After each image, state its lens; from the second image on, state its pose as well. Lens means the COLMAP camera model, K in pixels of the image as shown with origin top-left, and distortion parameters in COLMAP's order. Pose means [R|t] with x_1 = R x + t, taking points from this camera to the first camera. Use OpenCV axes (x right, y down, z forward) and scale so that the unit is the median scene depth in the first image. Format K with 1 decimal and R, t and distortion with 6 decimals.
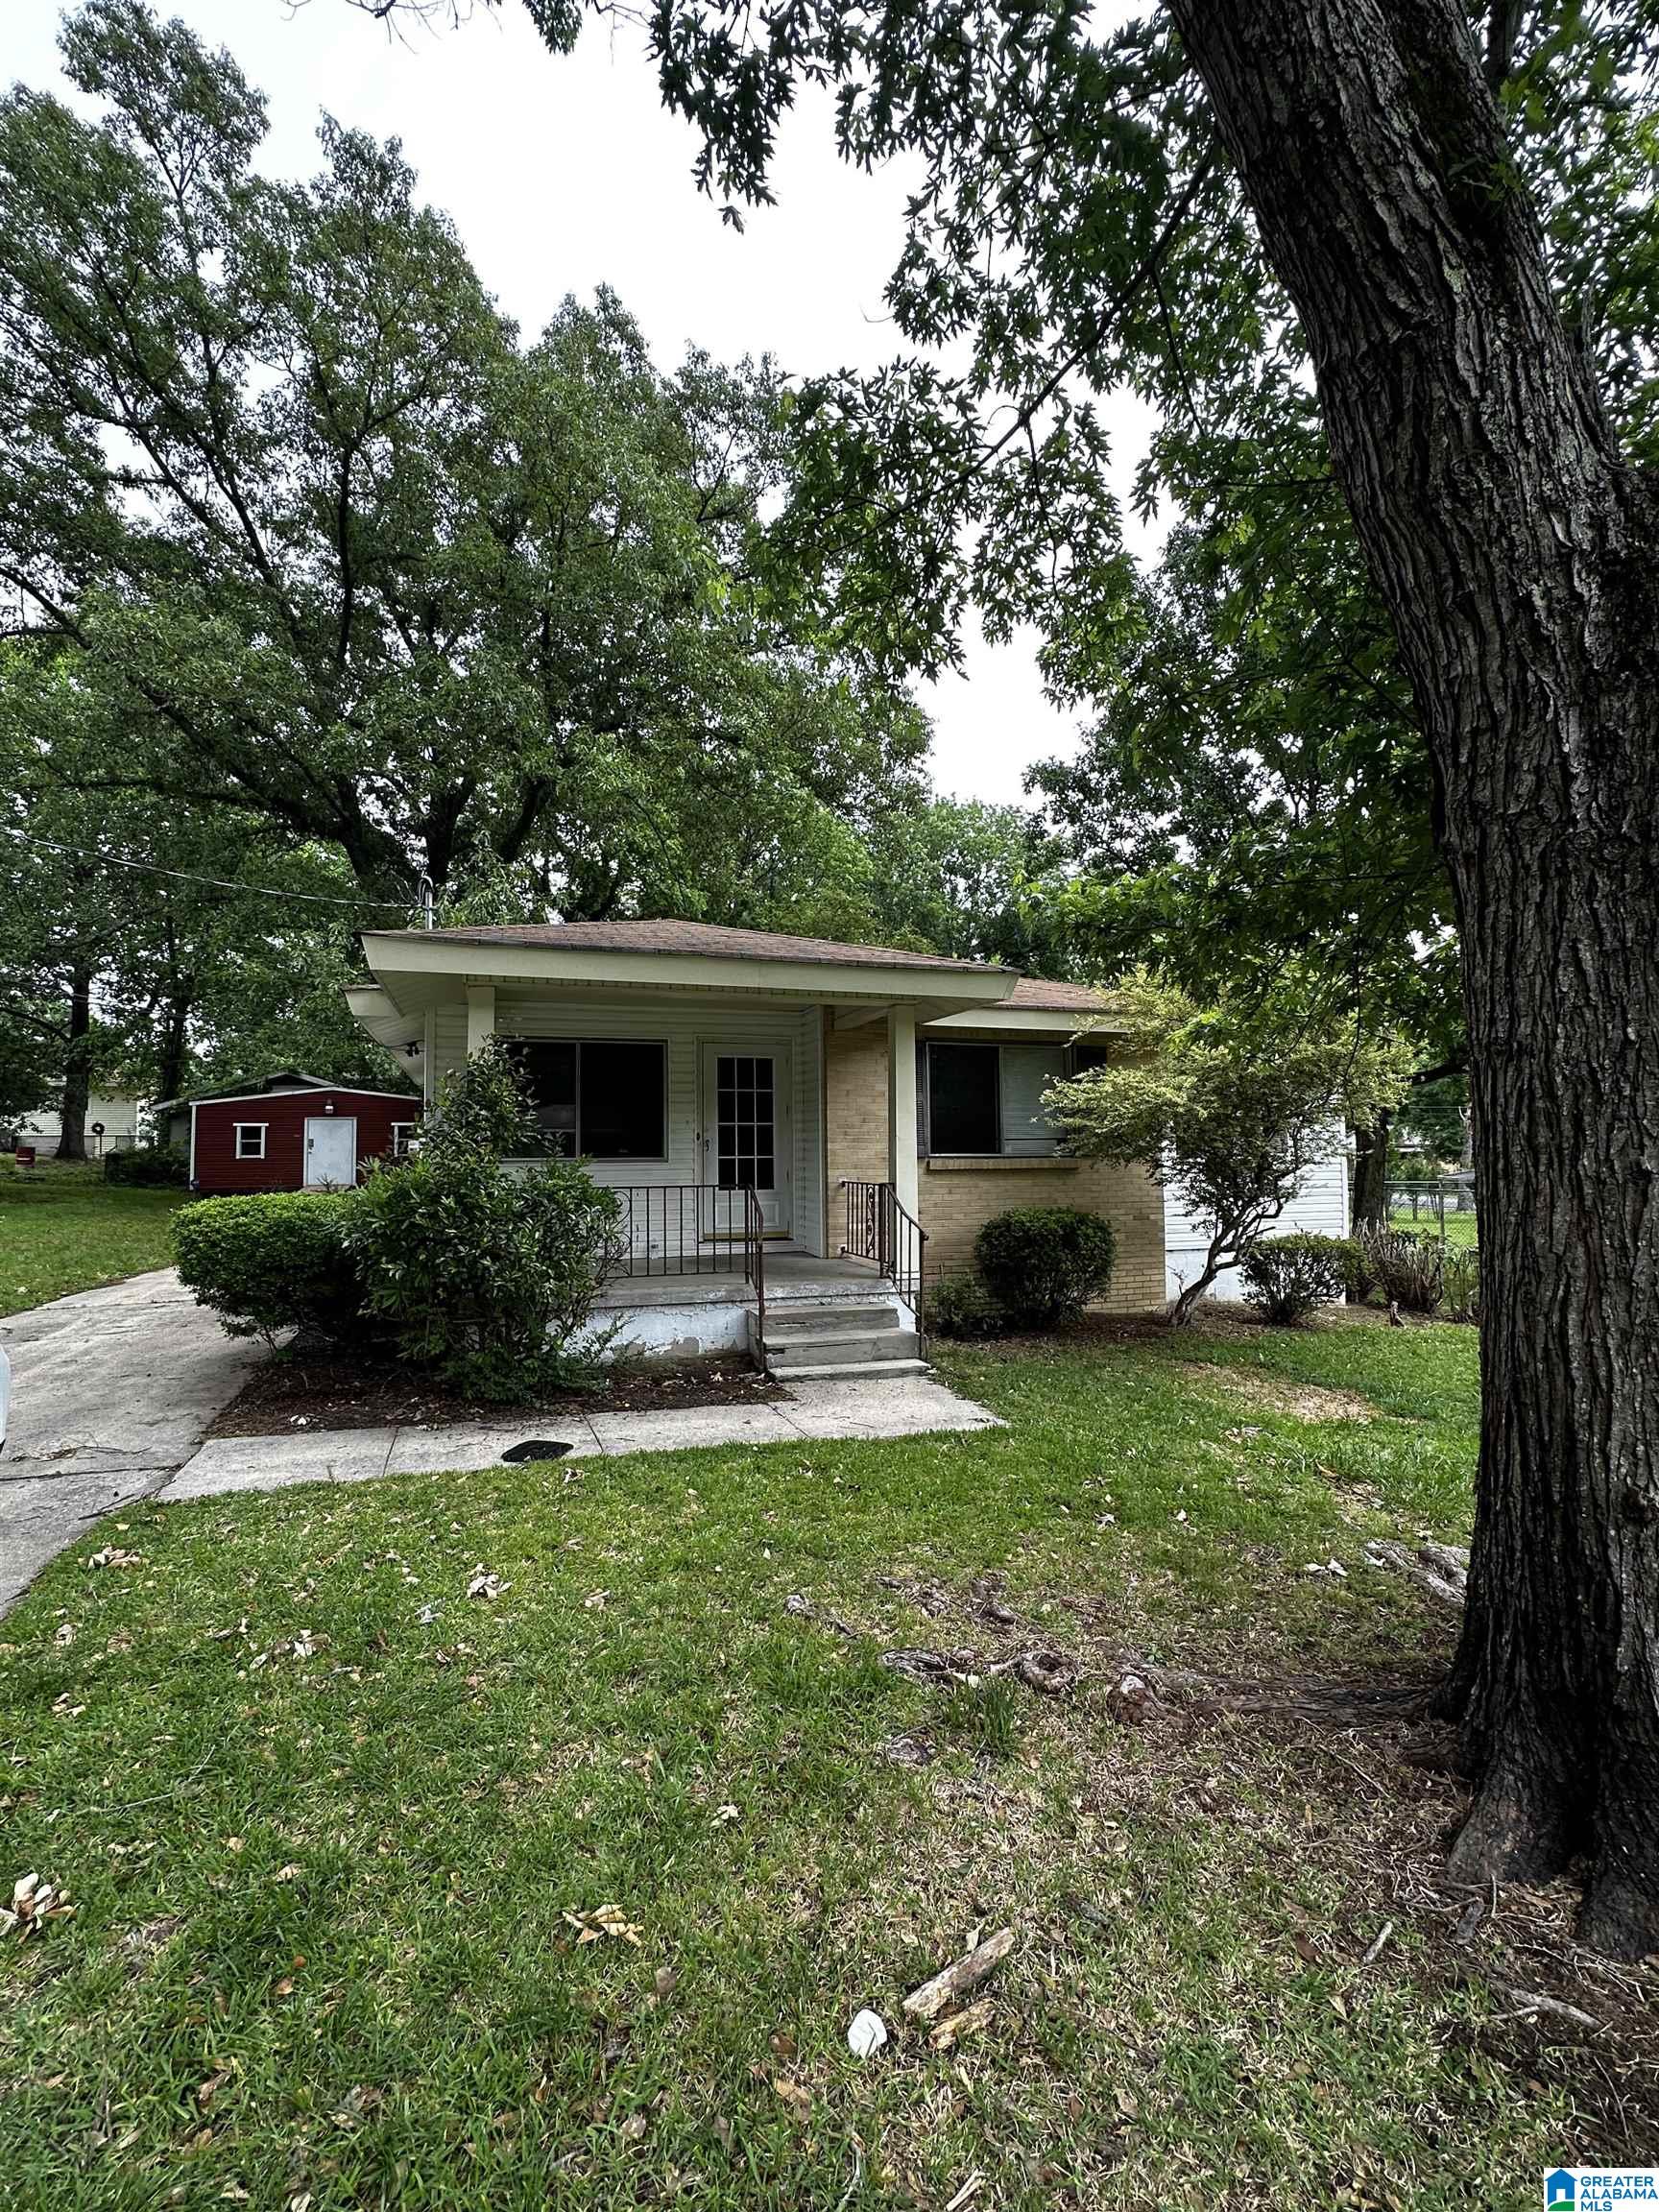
lens RADIAL K [[1020.3, 0, 831.3], [0, 1020.3, 1110.0], [0, 0, 1]] dist [0.001010, -0.002416]
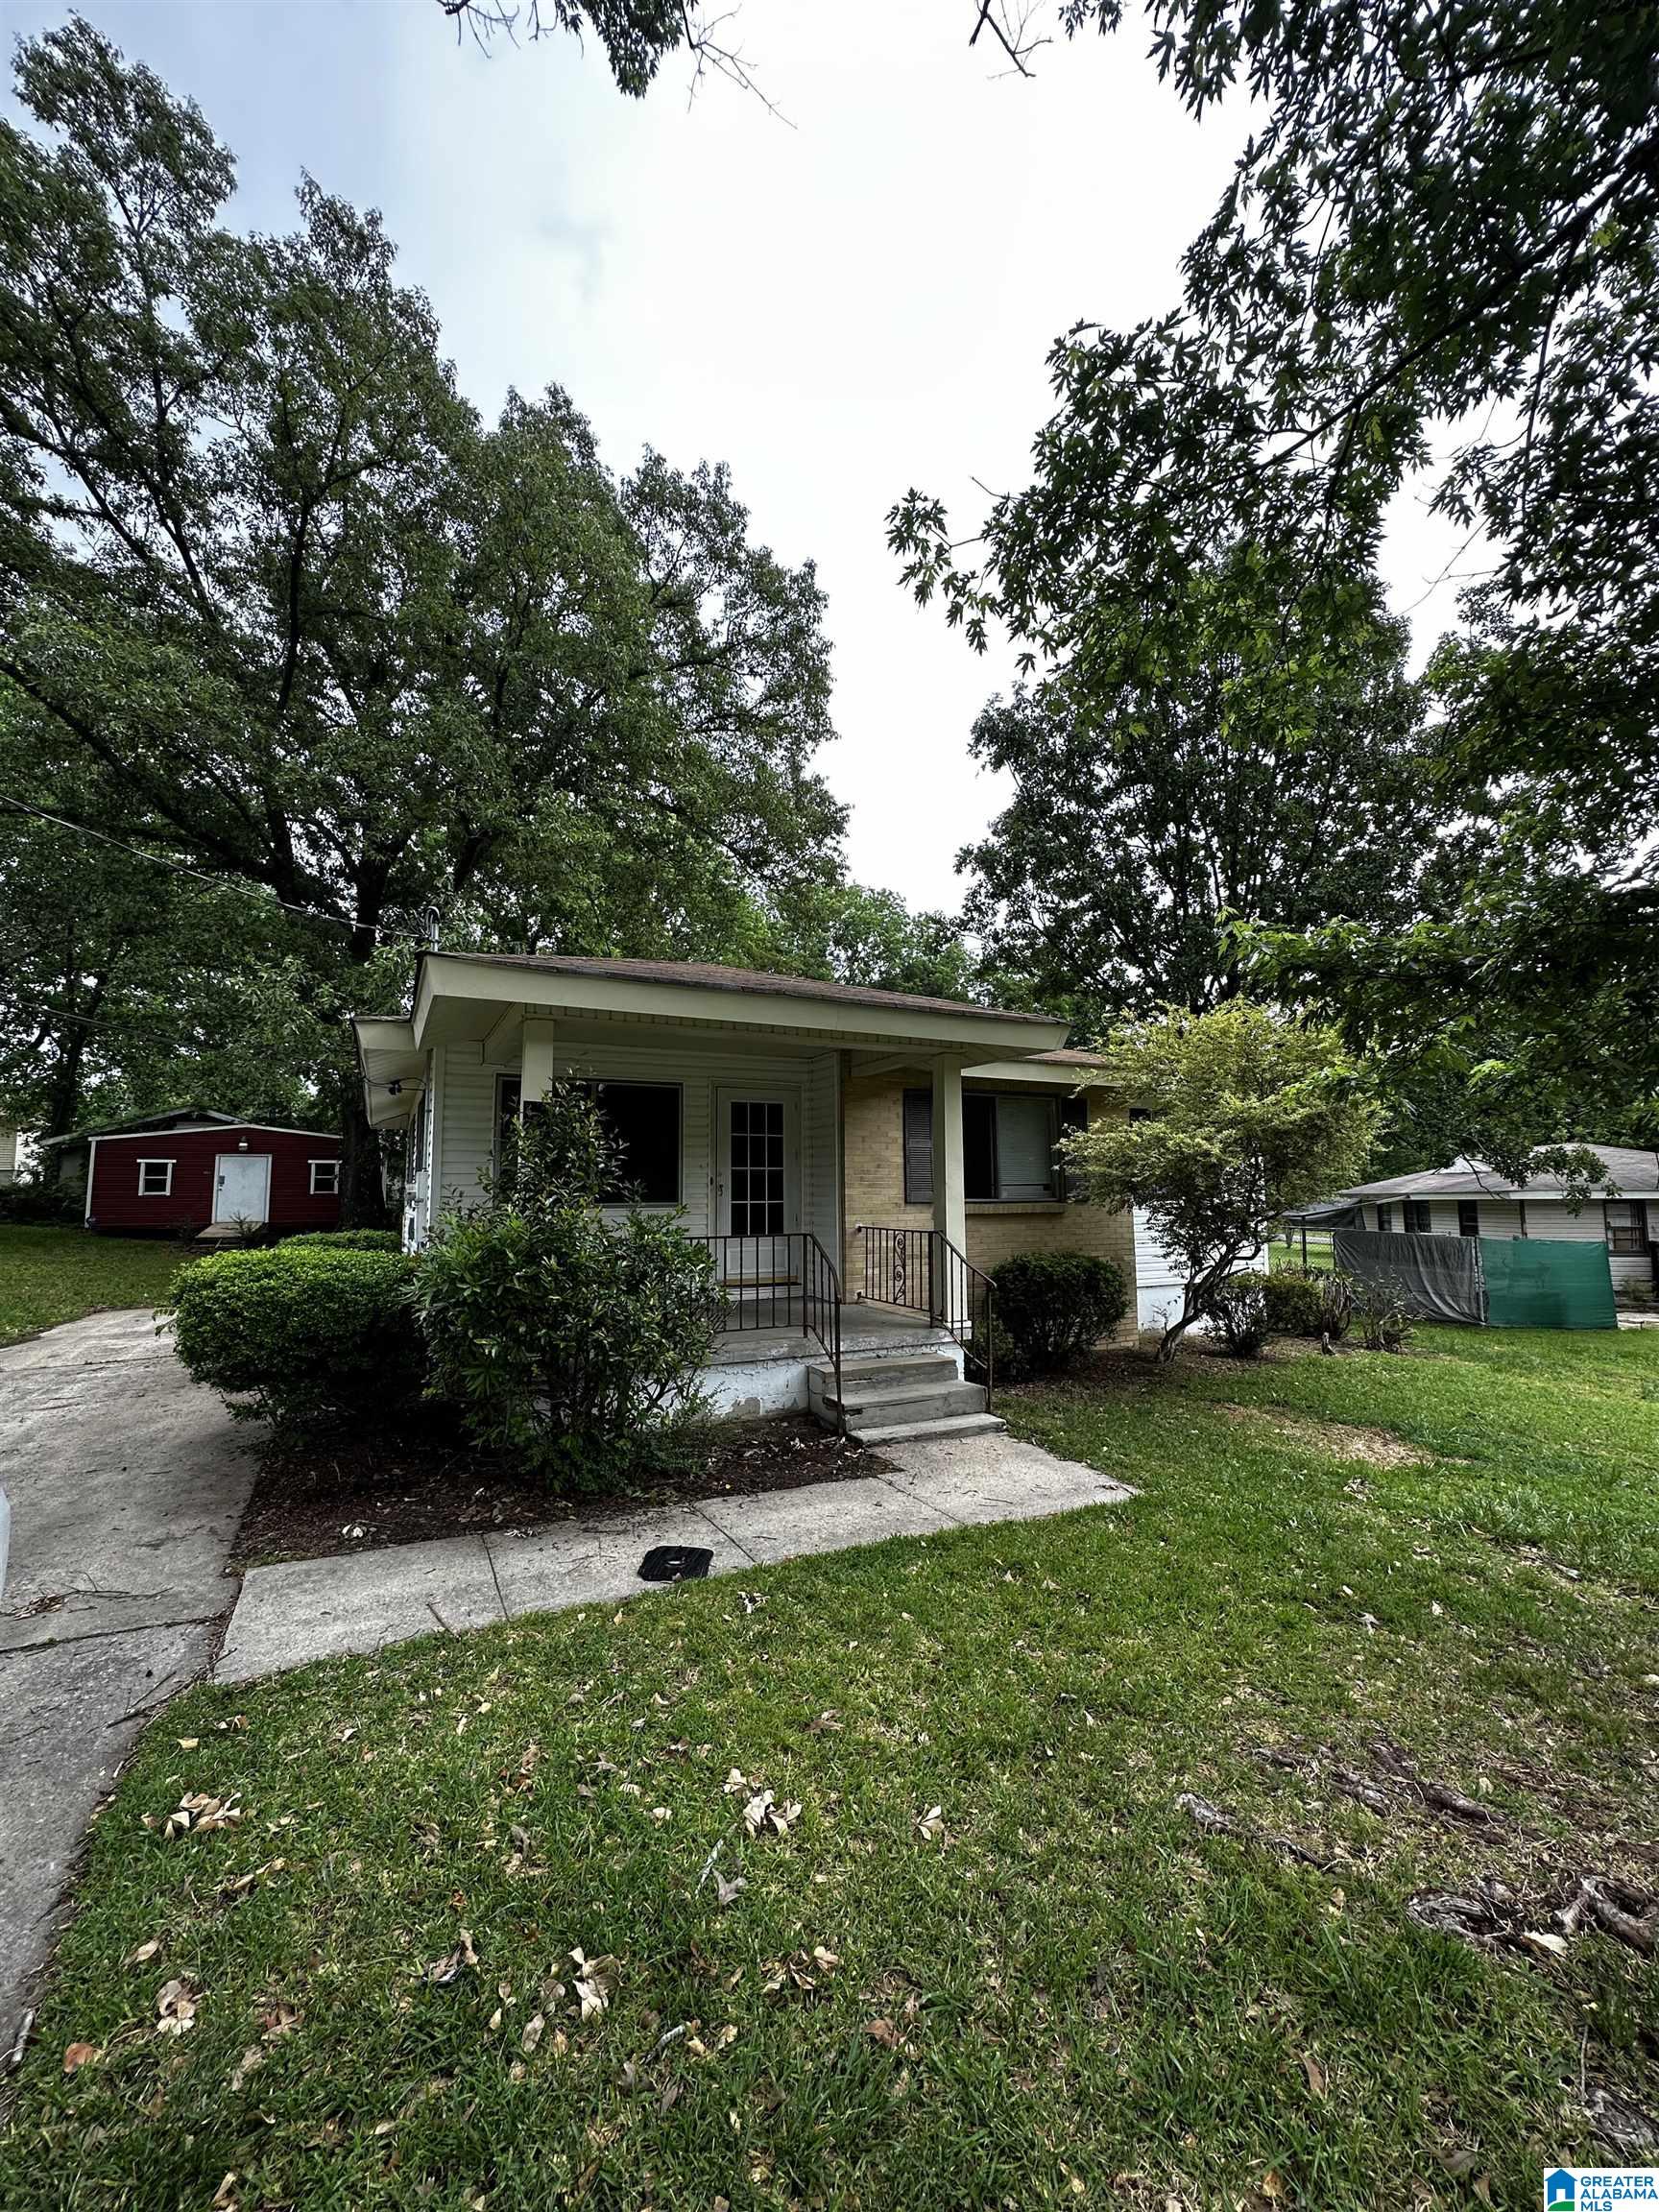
lens RADIAL K [[885.6, 0, 825.0], [0, 885.6, 1109.5], [0, 0, 1]] dist [-0.001609, -0.000009]
pose [[0.988081, 0.018019, 0.152876, -0.149552], [-0.010805, 0.998794, -0.047891, -0.003326], [-0.153554, 0.045668, 0.987084, 0.126525]]
